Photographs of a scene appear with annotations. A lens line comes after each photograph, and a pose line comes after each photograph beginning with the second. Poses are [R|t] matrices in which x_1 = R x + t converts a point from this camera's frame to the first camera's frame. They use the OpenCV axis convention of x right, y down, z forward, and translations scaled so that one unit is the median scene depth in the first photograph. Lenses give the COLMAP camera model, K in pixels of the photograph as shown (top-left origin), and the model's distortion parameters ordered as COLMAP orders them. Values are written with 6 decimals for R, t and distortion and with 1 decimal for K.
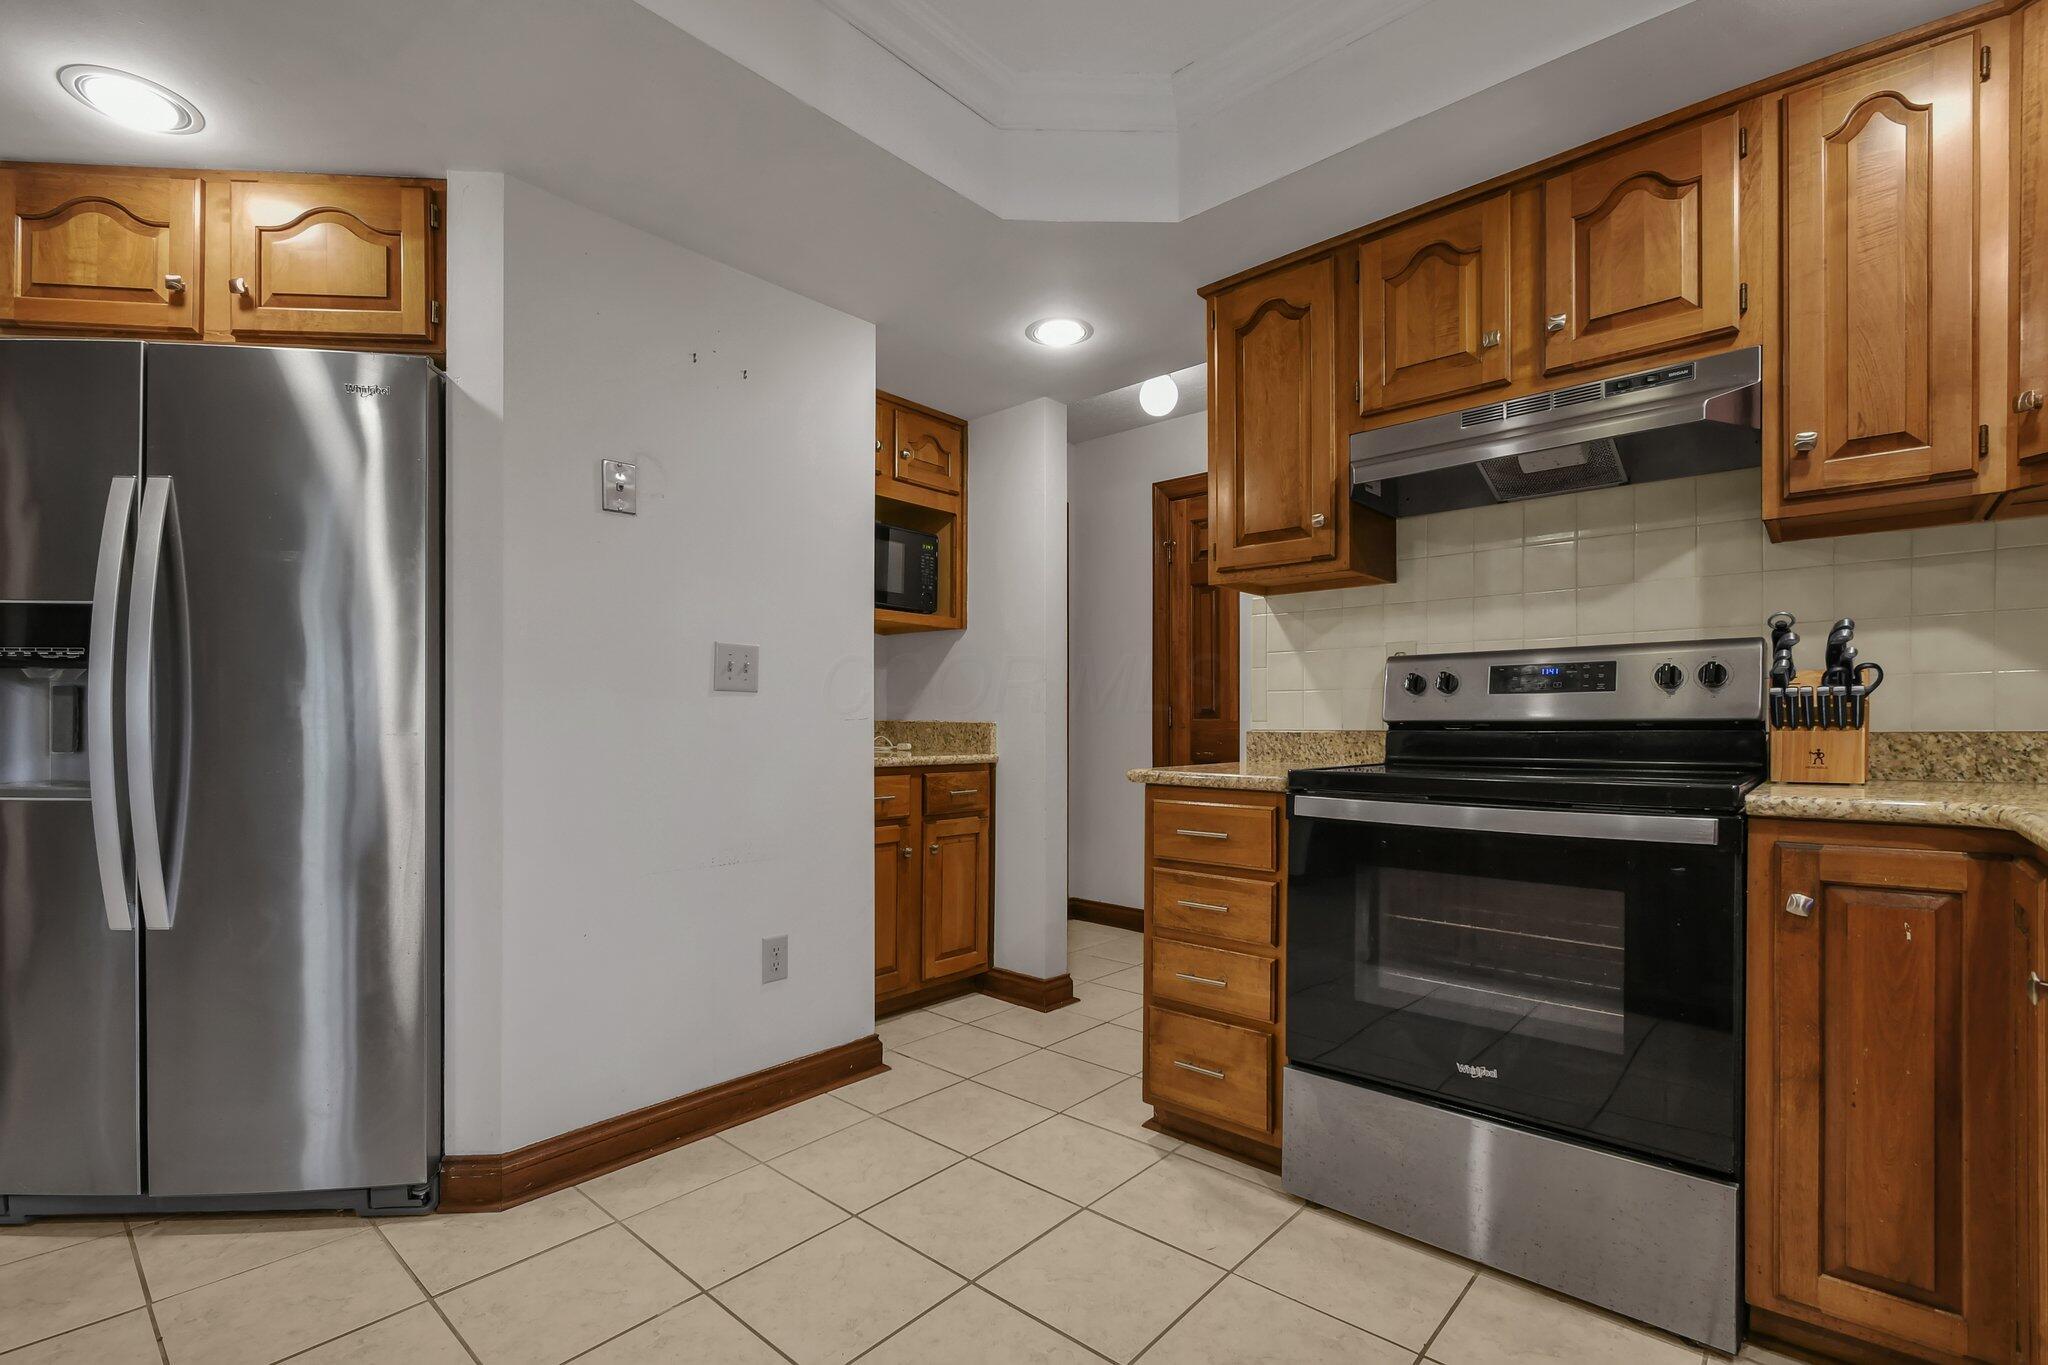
lens RADIAL K [[934.2, 0, 997.1], [0, 934.2, 723.2], [0, 0, 1]] dist [0.005370, 0.000186]
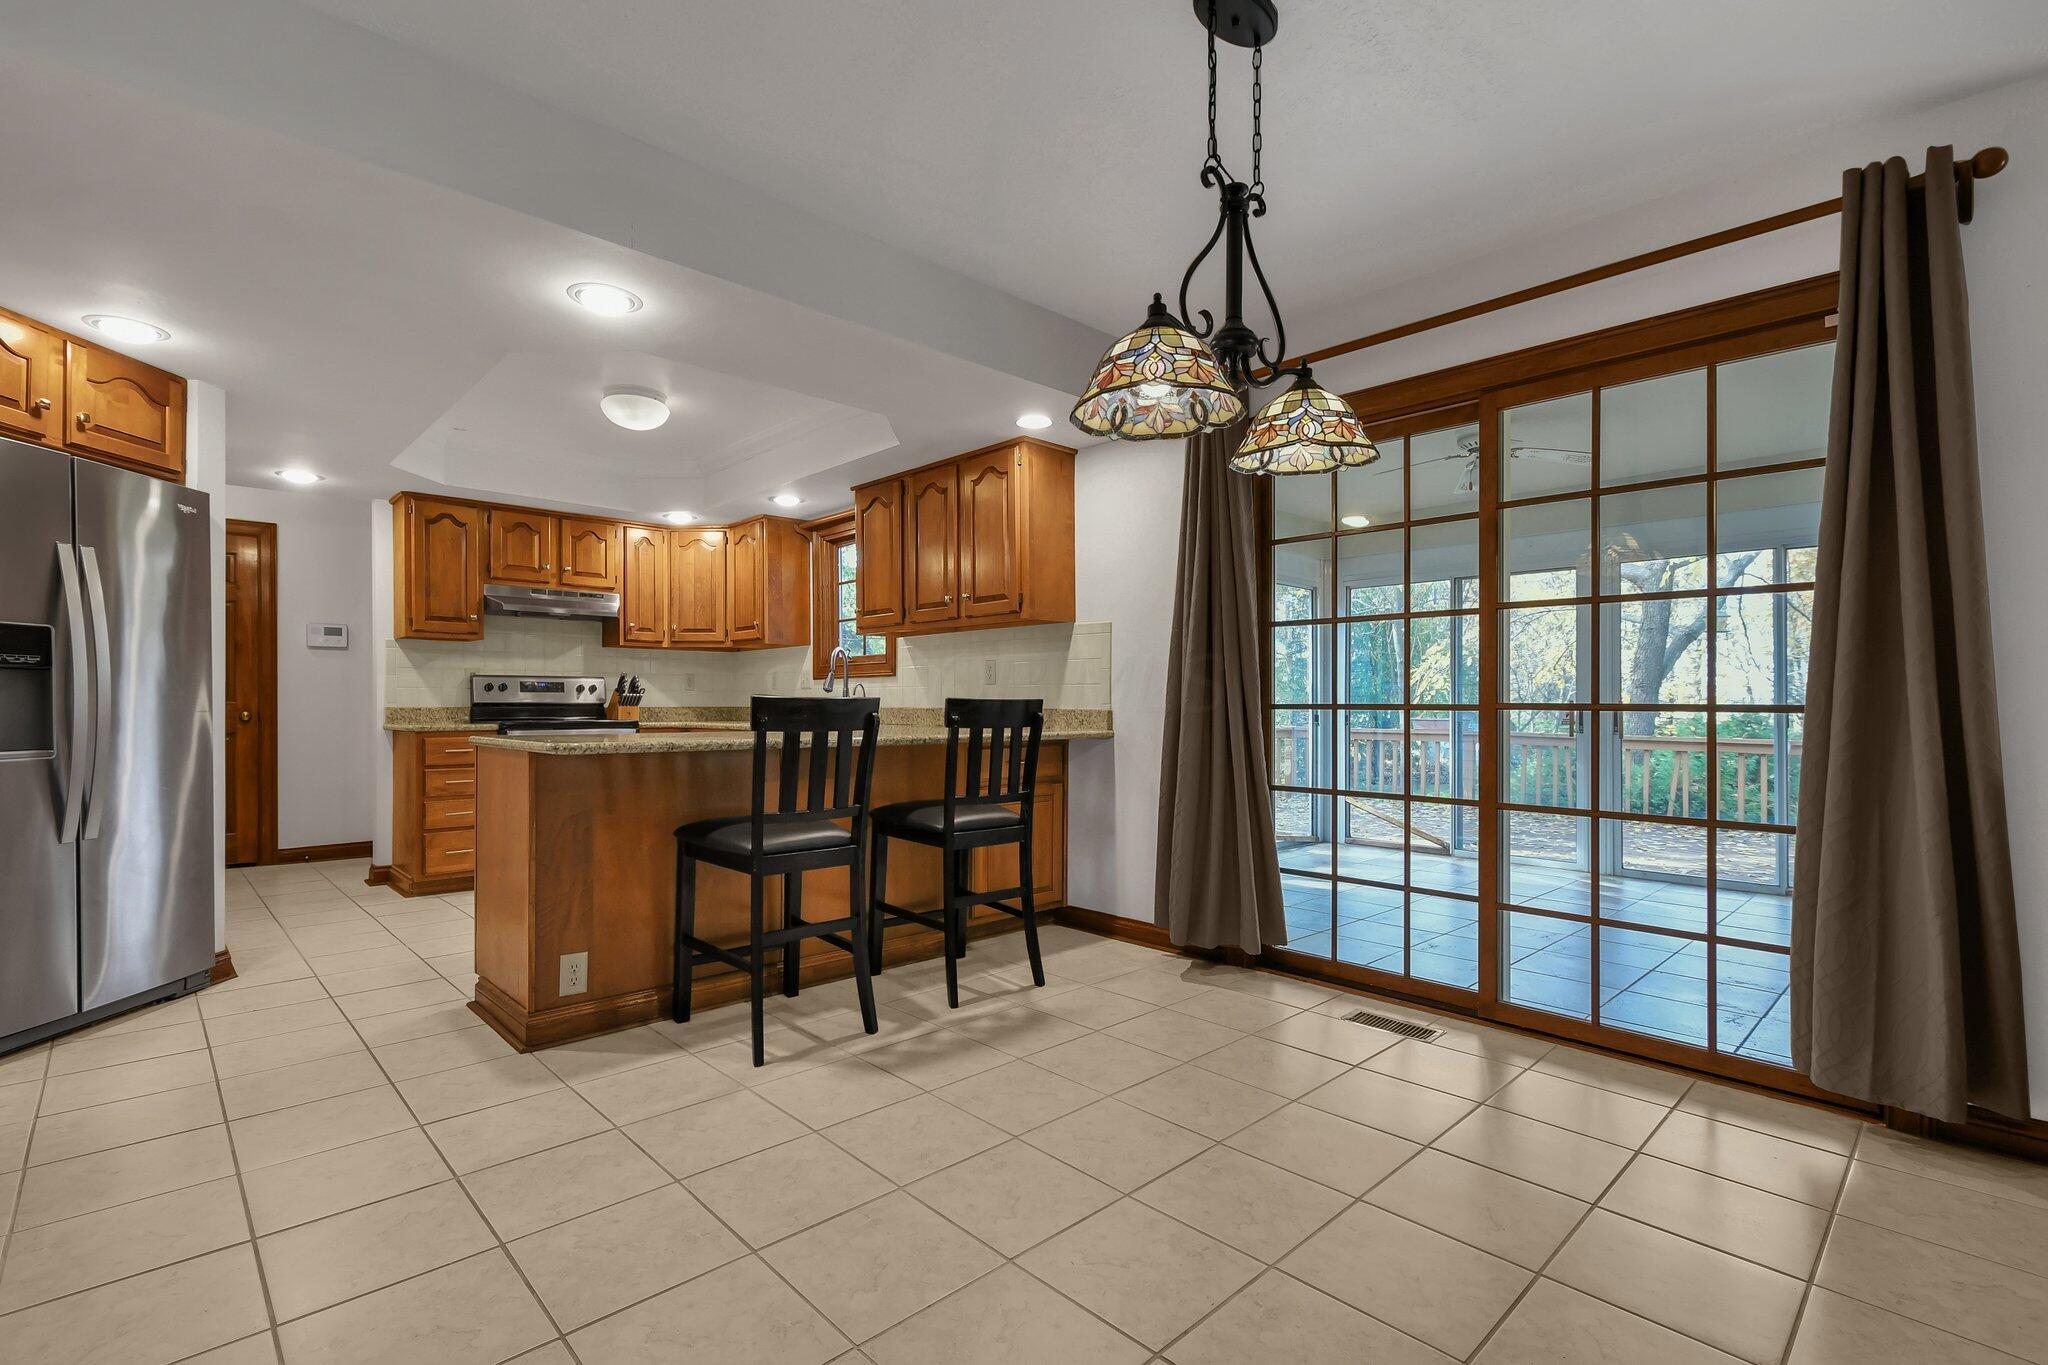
lens RADIAL K [[934.2, 0, 1022.1], [0, 934.2, 697.2], [0, 0, 1]] dist [0.005370, 0.000186]
pose [[0.059459, 0.005076, 0.998218, -2.107305], [-0.003924, 0.999981, -0.004851, -0.012075], [-0.998223, -0.003629, 0.059477, -0.569761]]
